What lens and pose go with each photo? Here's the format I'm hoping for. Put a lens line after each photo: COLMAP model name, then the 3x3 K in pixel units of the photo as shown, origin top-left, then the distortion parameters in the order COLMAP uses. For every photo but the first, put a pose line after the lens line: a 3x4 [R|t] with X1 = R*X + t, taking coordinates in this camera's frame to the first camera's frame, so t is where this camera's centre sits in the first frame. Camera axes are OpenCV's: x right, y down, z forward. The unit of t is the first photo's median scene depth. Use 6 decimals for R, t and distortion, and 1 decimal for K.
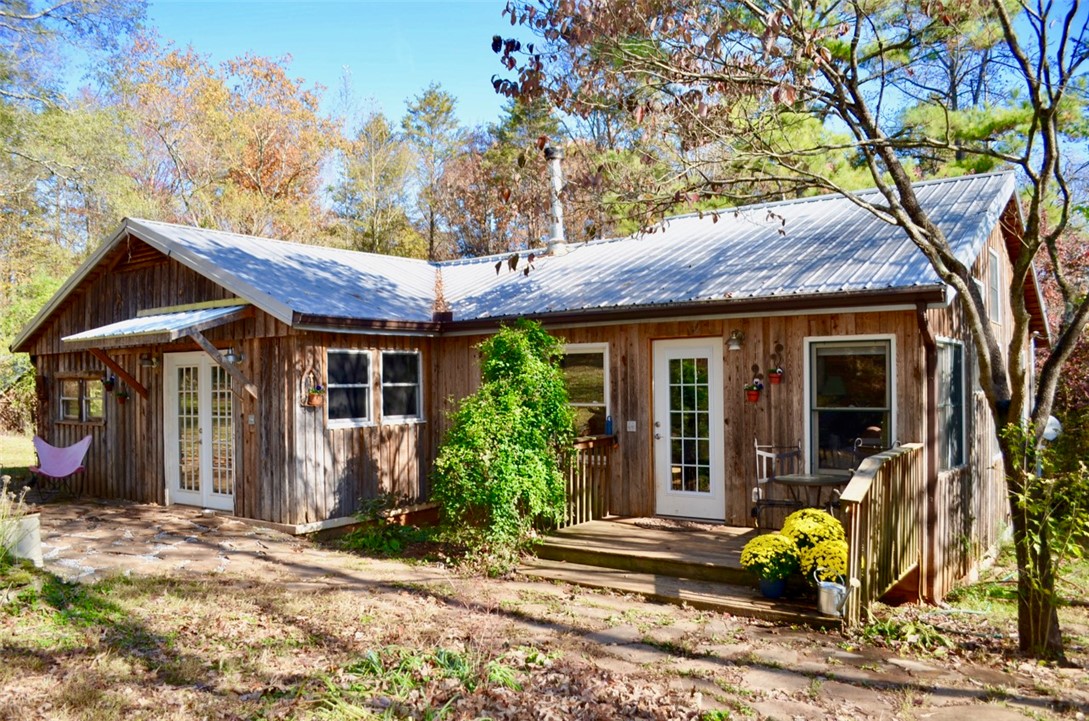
lens RADIAL K [[855.6, 0, 543.8], [0, 855.6, 386.4], [0, 0, 1]] dist [-0.073457, 0.005630]
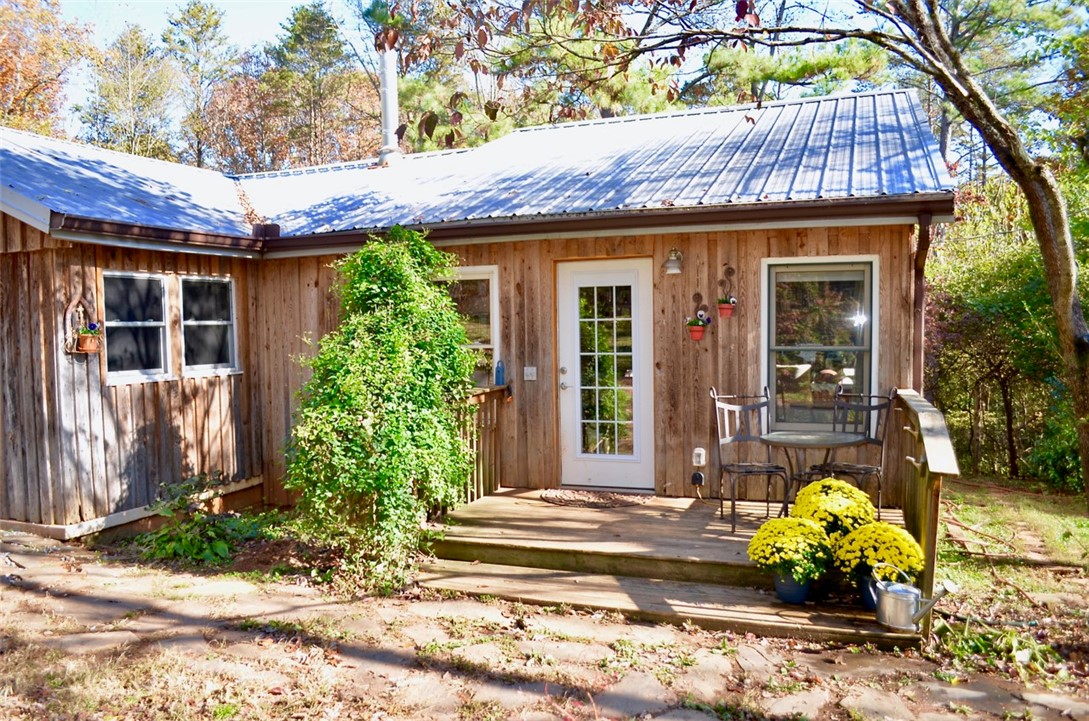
lens RADIAL K [[855.6, 0, 543.8], [0, 855.6, 386.4], [0, 0, 1]] dist [-0.073457, 0.005630]
pose [[0.966066, -0.021019, 0.257438, -0.095080], [0.005389, 0.998107, 0.061268, 0.011594], [-0.258239, -0.057802, 0.964350, 0.271355]]
